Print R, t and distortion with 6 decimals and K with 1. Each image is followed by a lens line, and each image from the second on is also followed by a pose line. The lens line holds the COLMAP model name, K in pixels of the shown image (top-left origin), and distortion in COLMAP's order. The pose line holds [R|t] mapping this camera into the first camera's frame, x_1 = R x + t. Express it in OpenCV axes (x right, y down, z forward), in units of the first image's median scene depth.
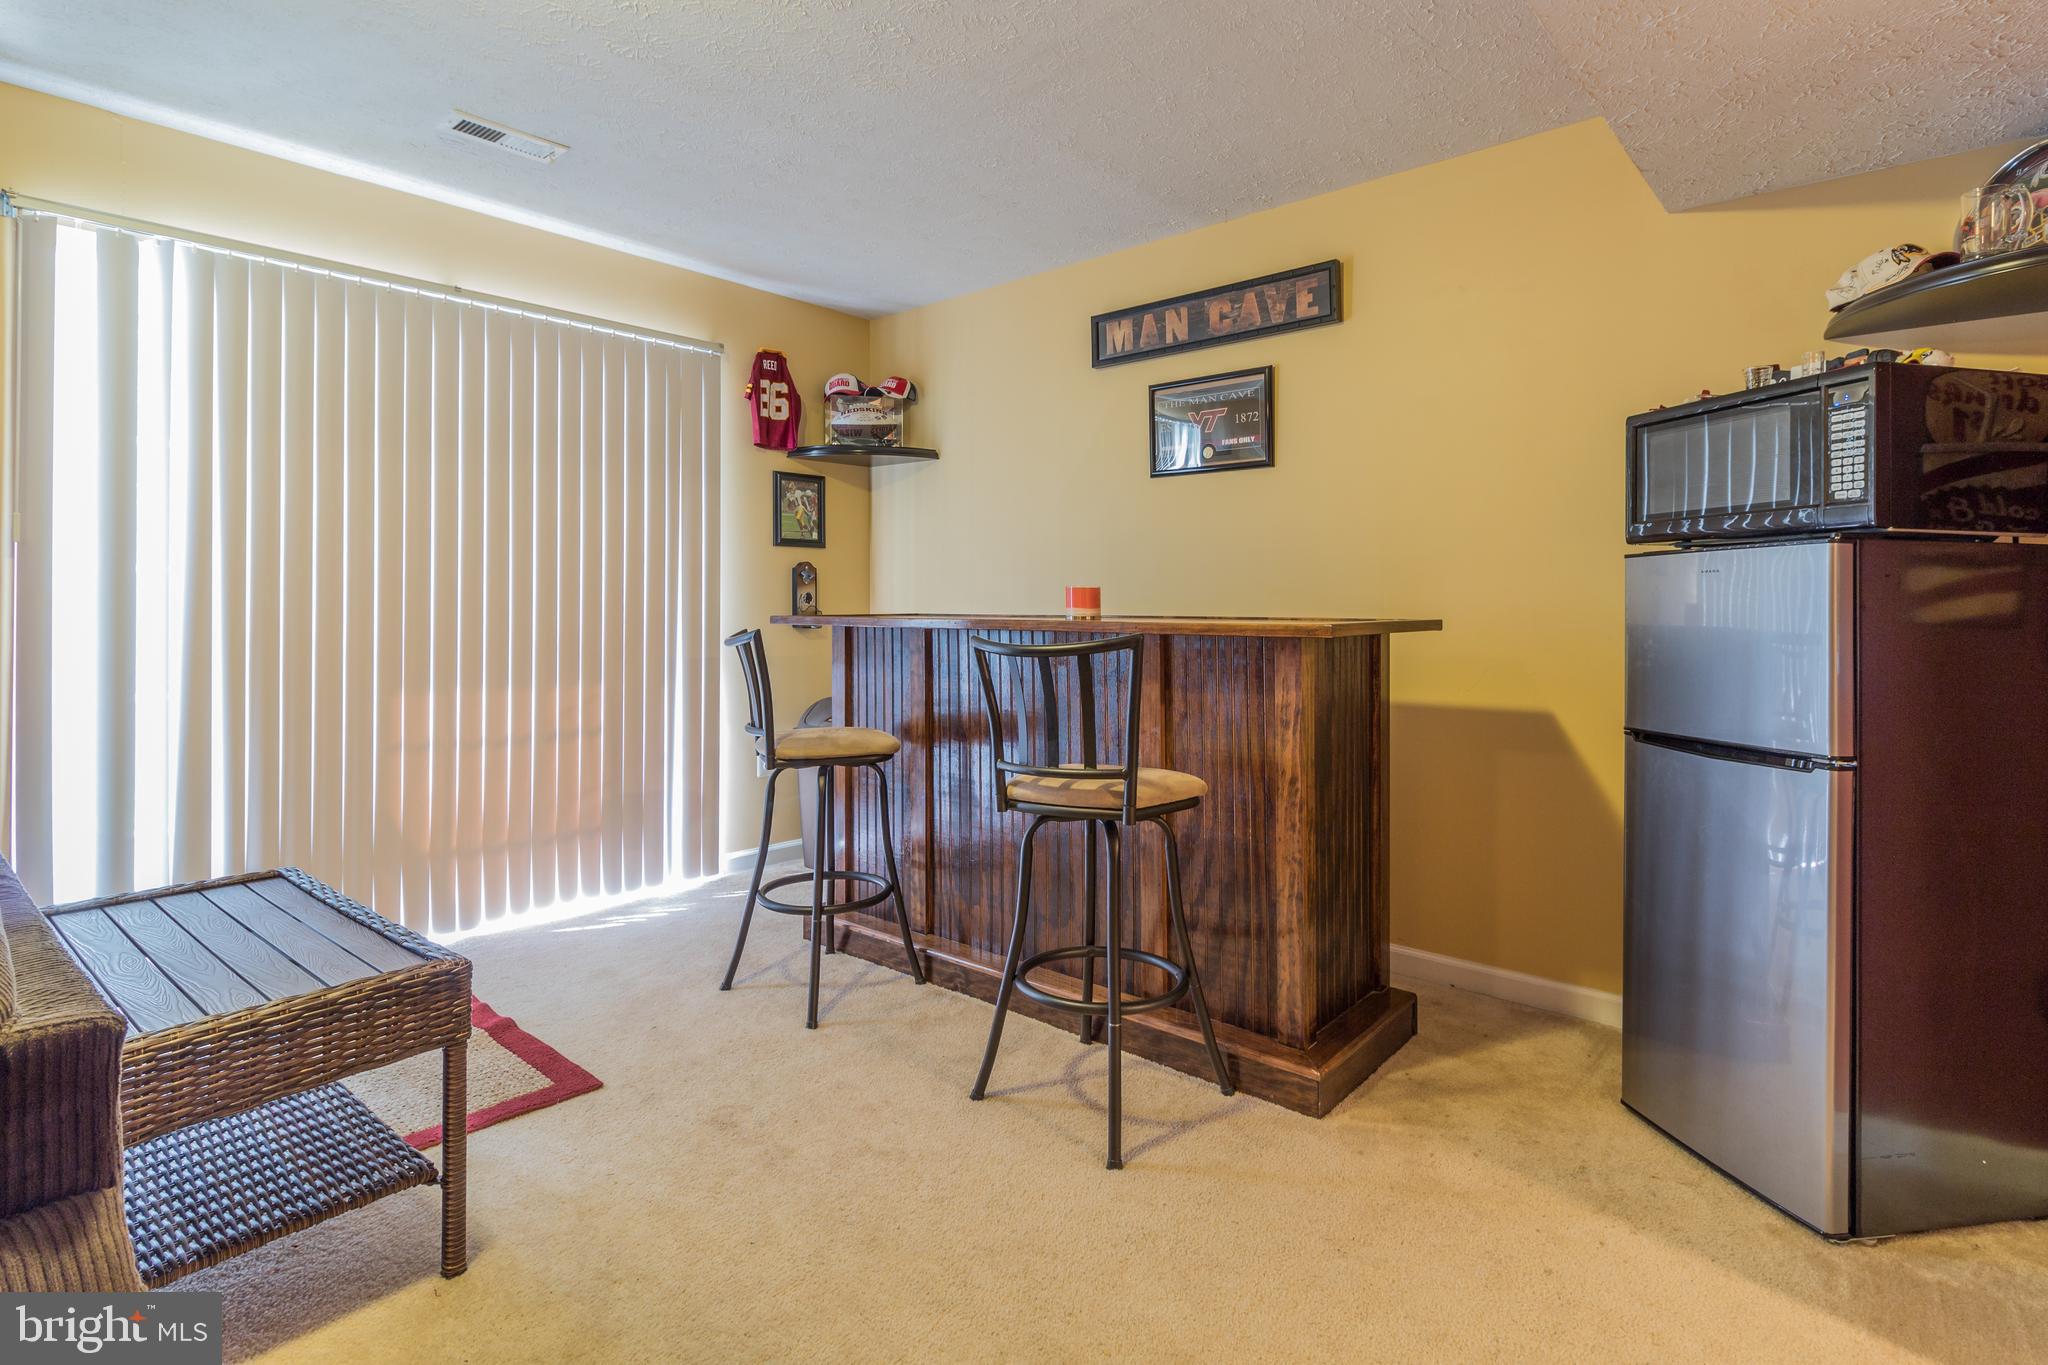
lens RADIAL K [[1037.2, 0, 1022.7], [0, 1037.2, 602.8], [0, 0, 1]] dist [-0.002509, -0.001154]
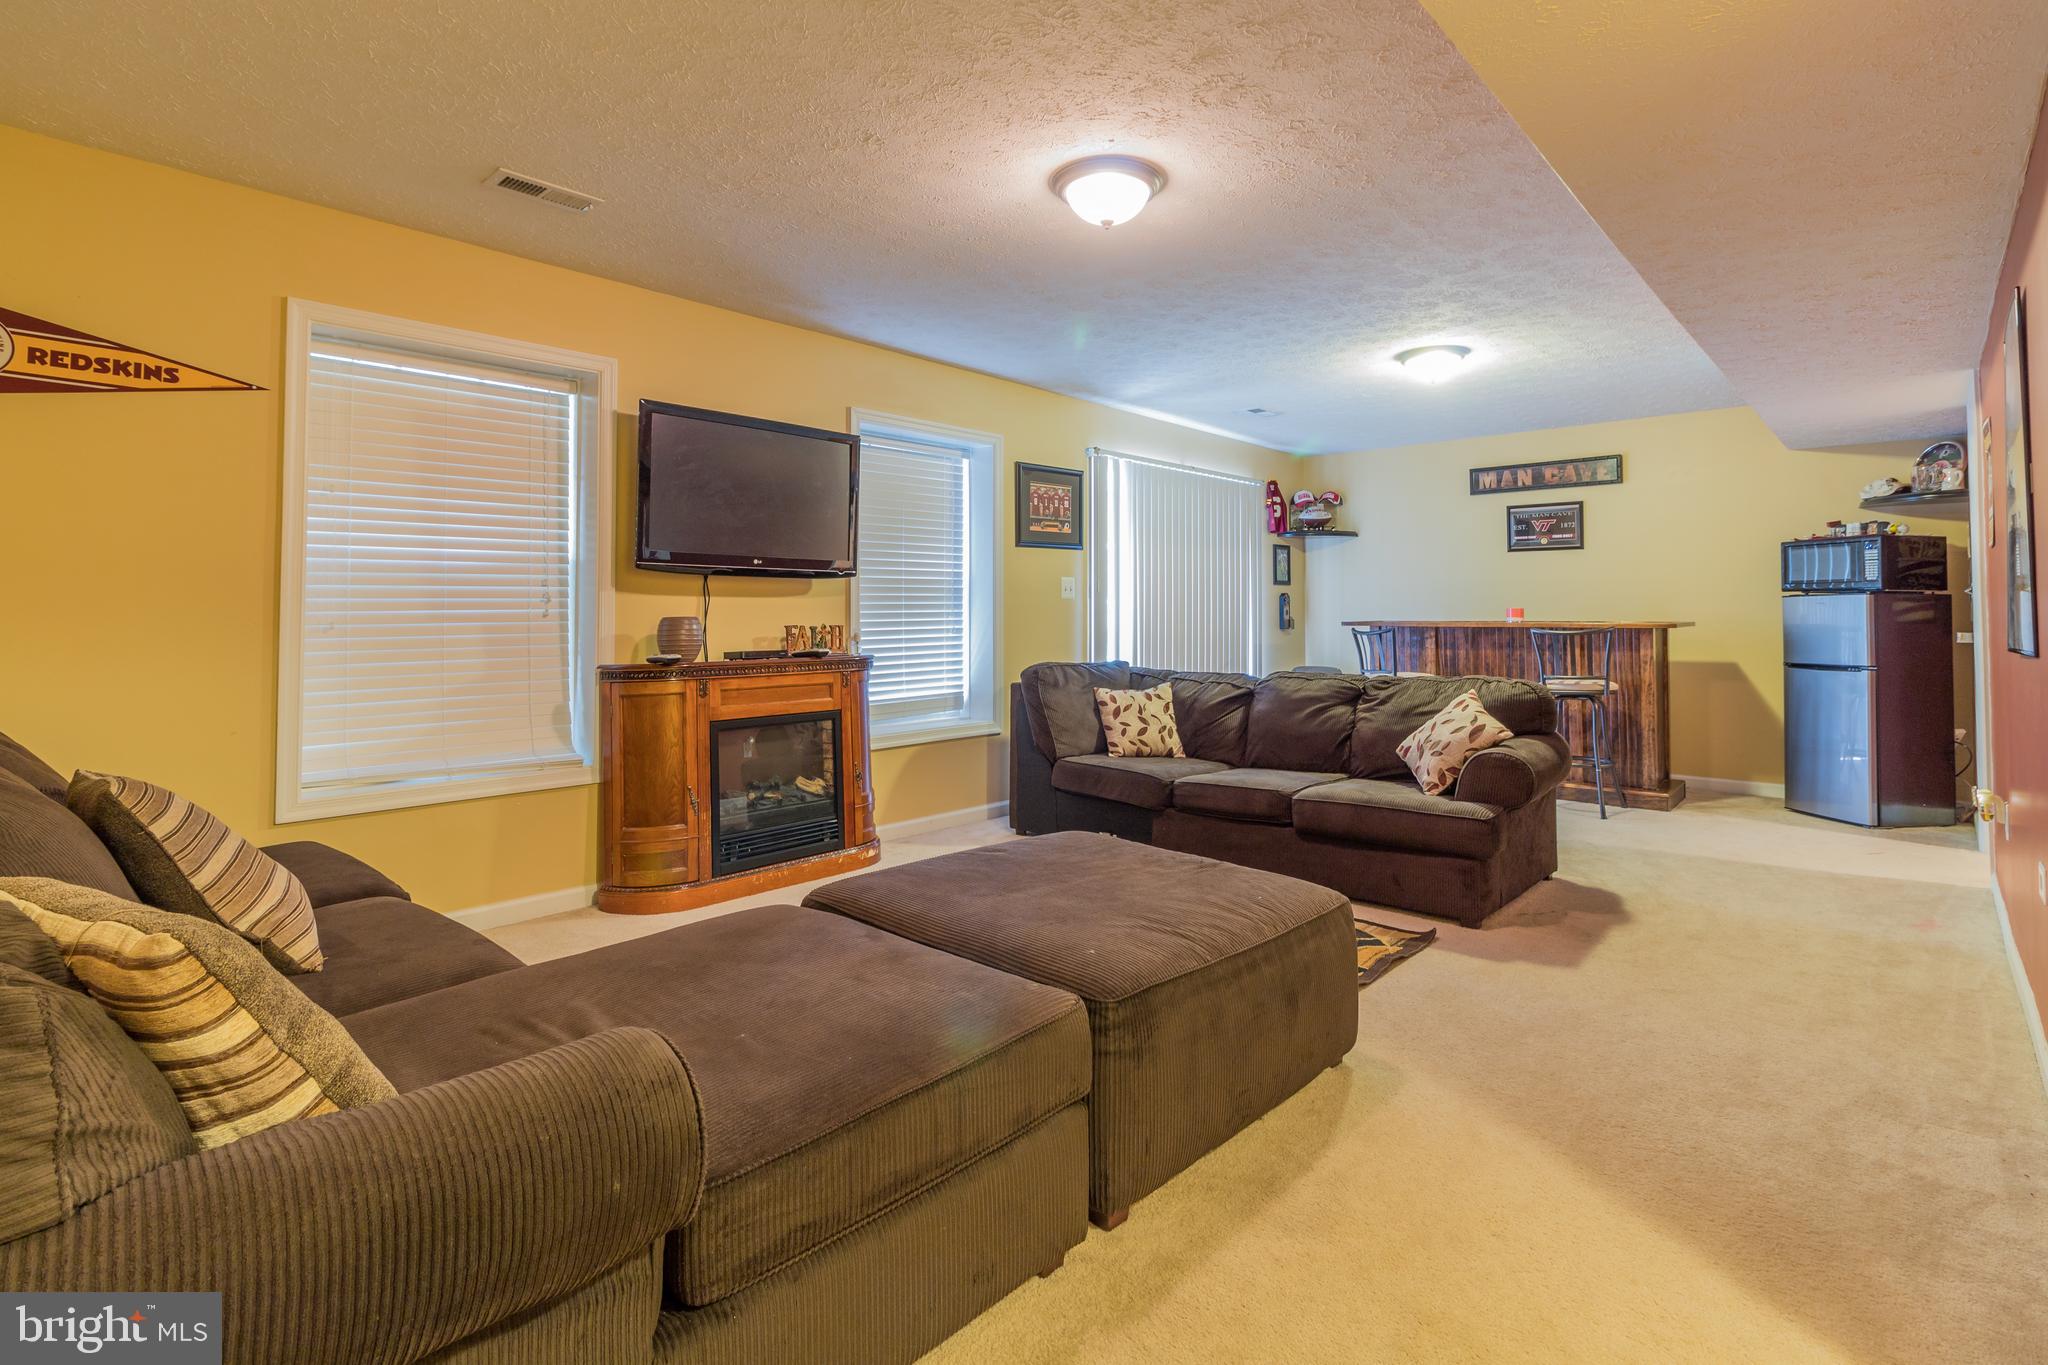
lens RADIAL K [[975.5, 0, 1037.5], [0, 975.5, 594.0], [0, 0, 1]] dist [0.001330, 0.000325]
pose [[0.999738, -0.004009, -0.022550, -0.970084], [0.003564, 0.999799, -0.019726, -0.008152], [0.022625, 0.019640, 0.999551, -1.172964]]
